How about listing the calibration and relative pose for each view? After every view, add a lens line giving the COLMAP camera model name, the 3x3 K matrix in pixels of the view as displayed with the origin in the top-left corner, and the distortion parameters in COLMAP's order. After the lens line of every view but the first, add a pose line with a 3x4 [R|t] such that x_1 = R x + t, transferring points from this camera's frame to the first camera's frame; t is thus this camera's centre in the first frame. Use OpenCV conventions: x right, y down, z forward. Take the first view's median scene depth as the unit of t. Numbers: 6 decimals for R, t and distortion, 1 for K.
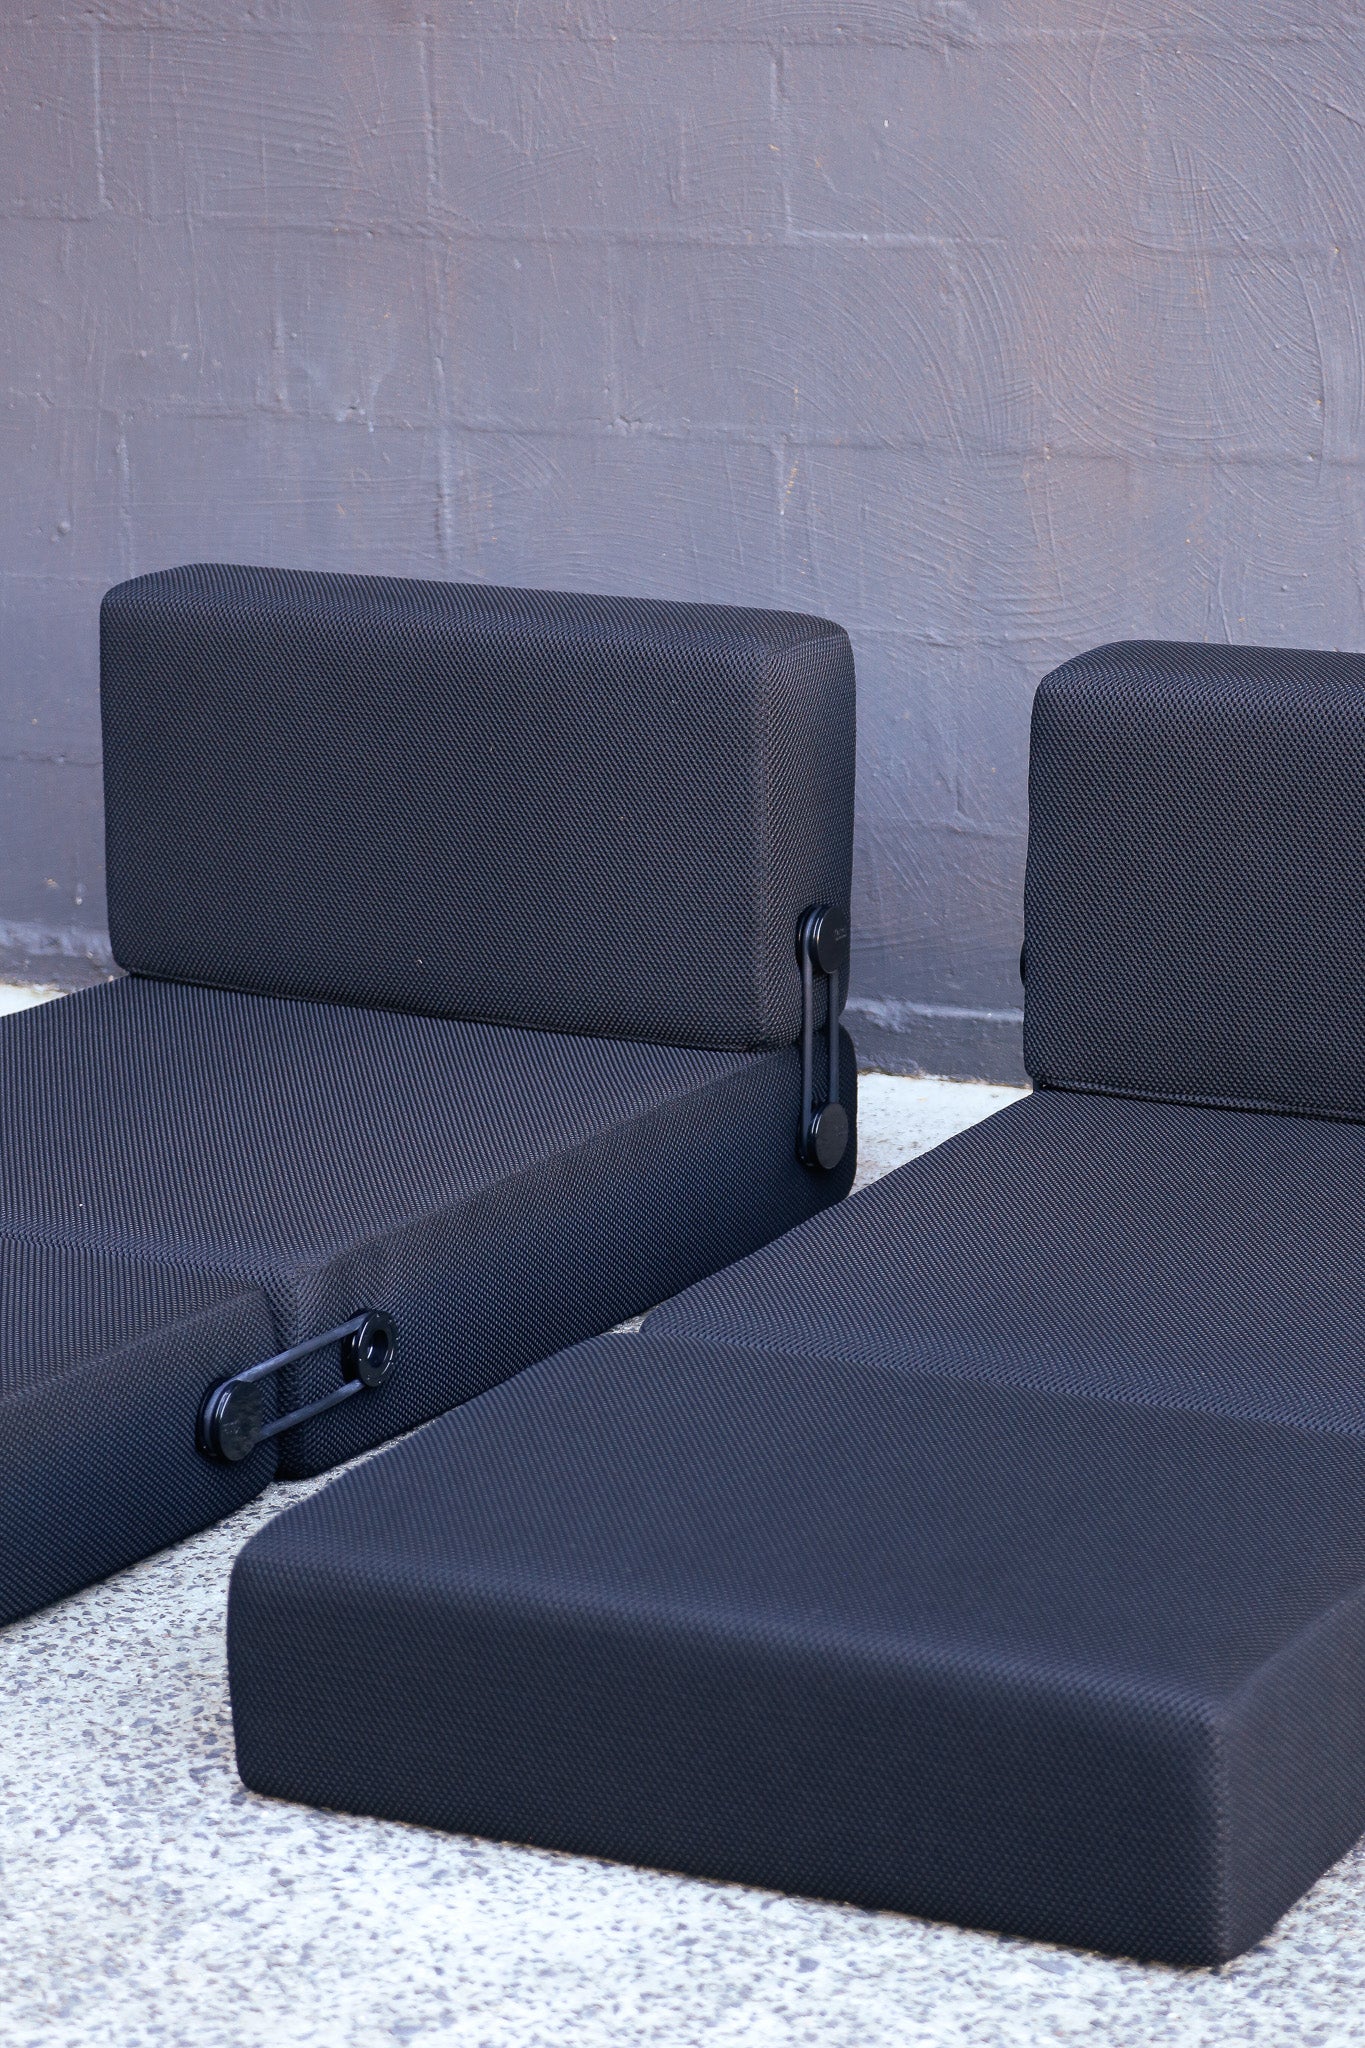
lens RADIAL K [[5705.6, 0, 681.2], [0, 5705.6, 1049.5], [0, 0, 1]] dist [0.671865, -0.381965]
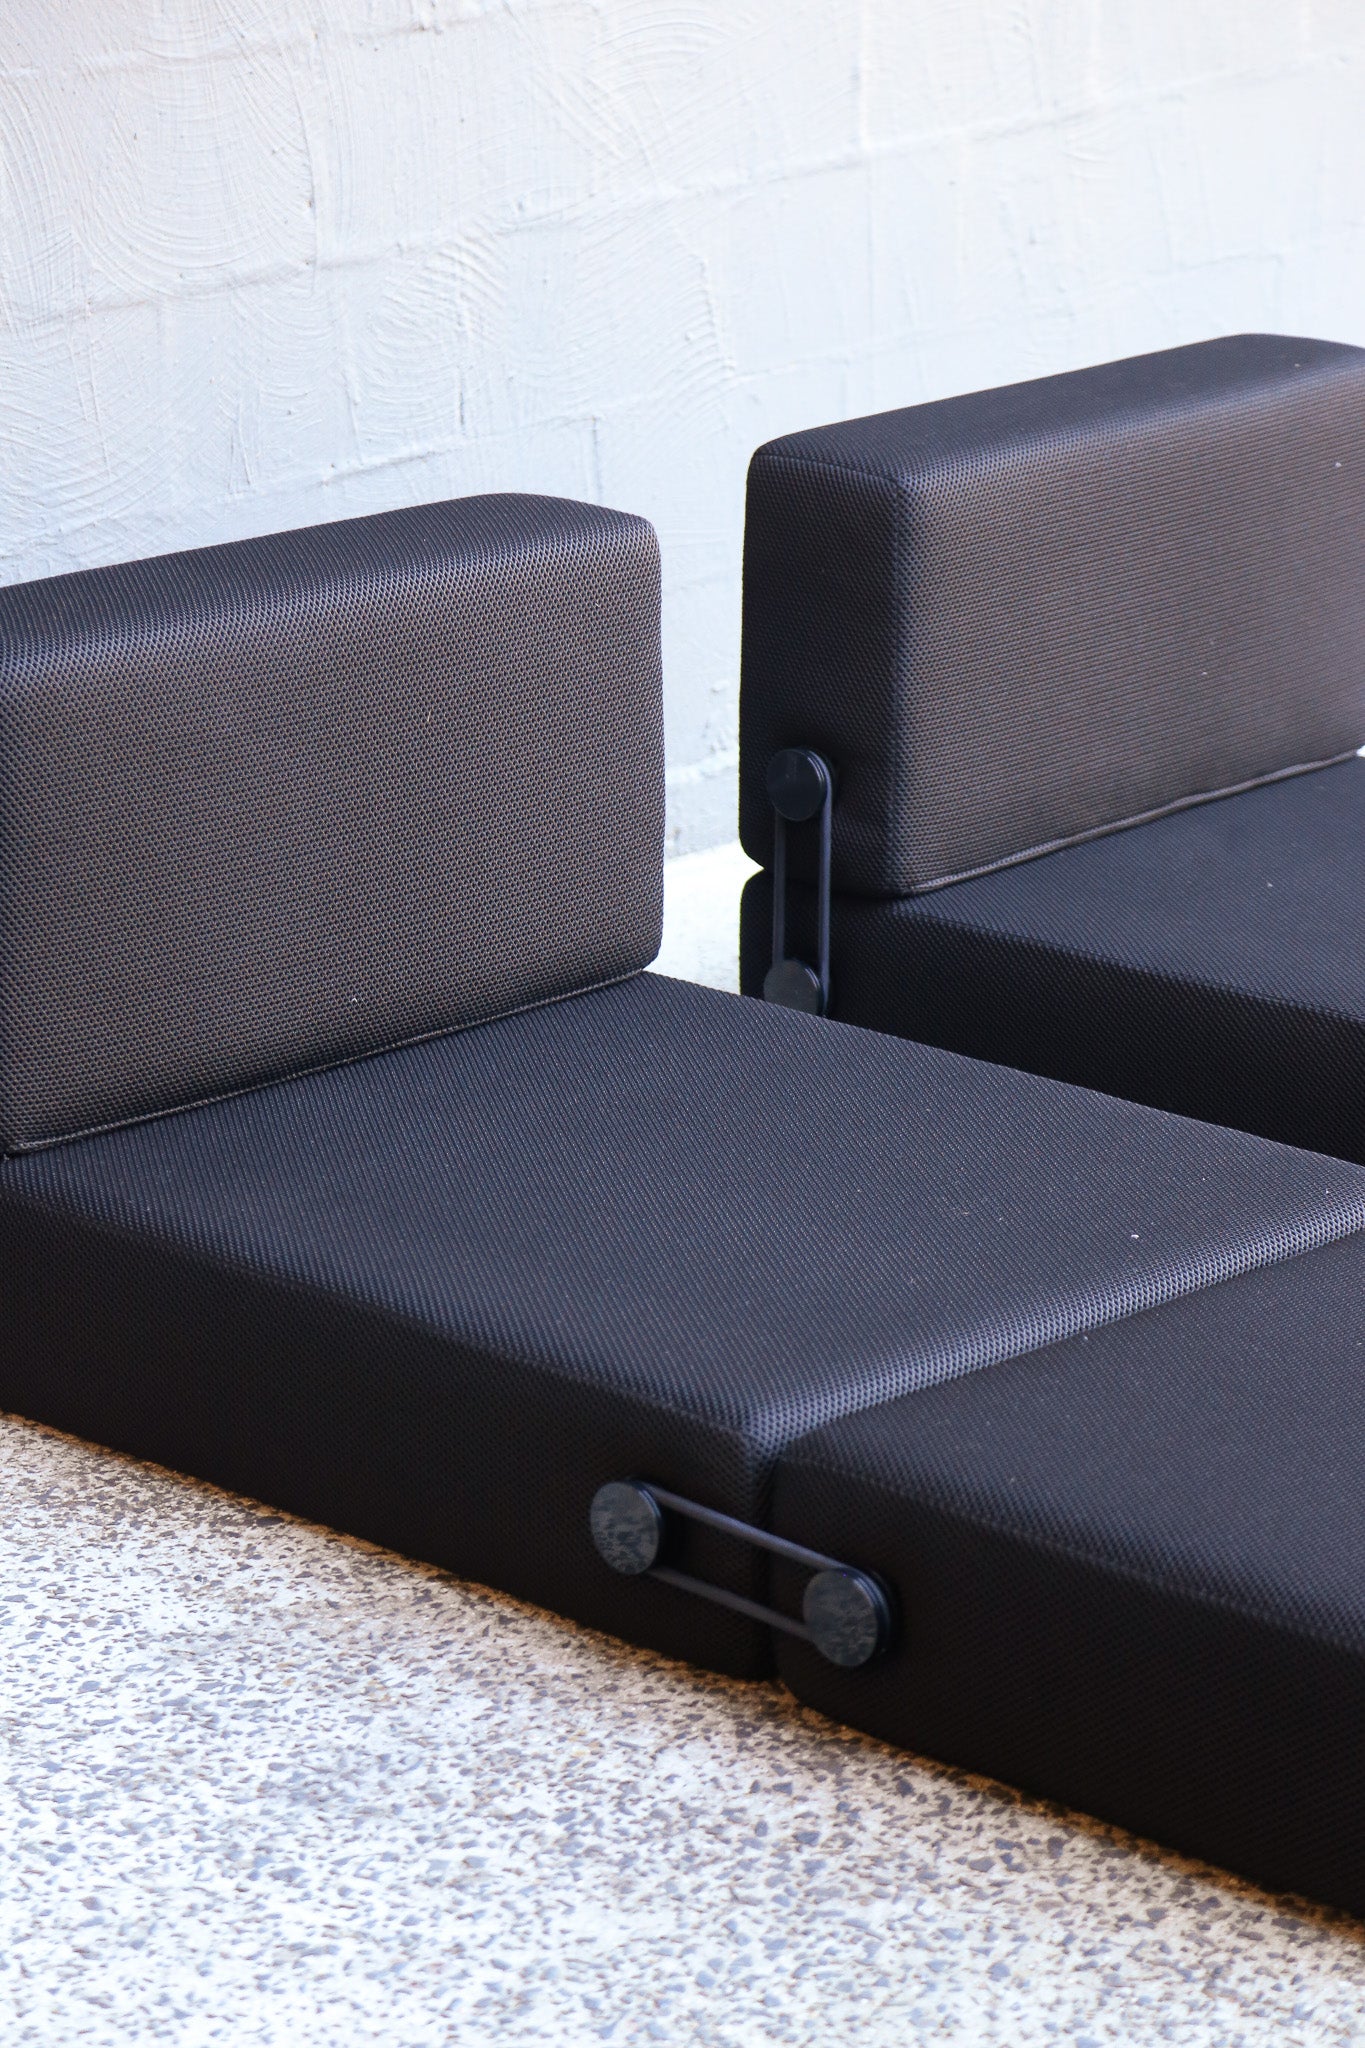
lens RADIAL K [[5705.6, 0, 681.2], [0, 5705.6, 1049.5], [0, 0, 1]] dist [0.671865, -0.381965]
pose [[0.240163, -0.273499, 0.931407, -0.817249], [0.225313, 0.948991, 0.220566, -0.182790], [-0.944222, 0.156886, 0.289535, 0.726176]]
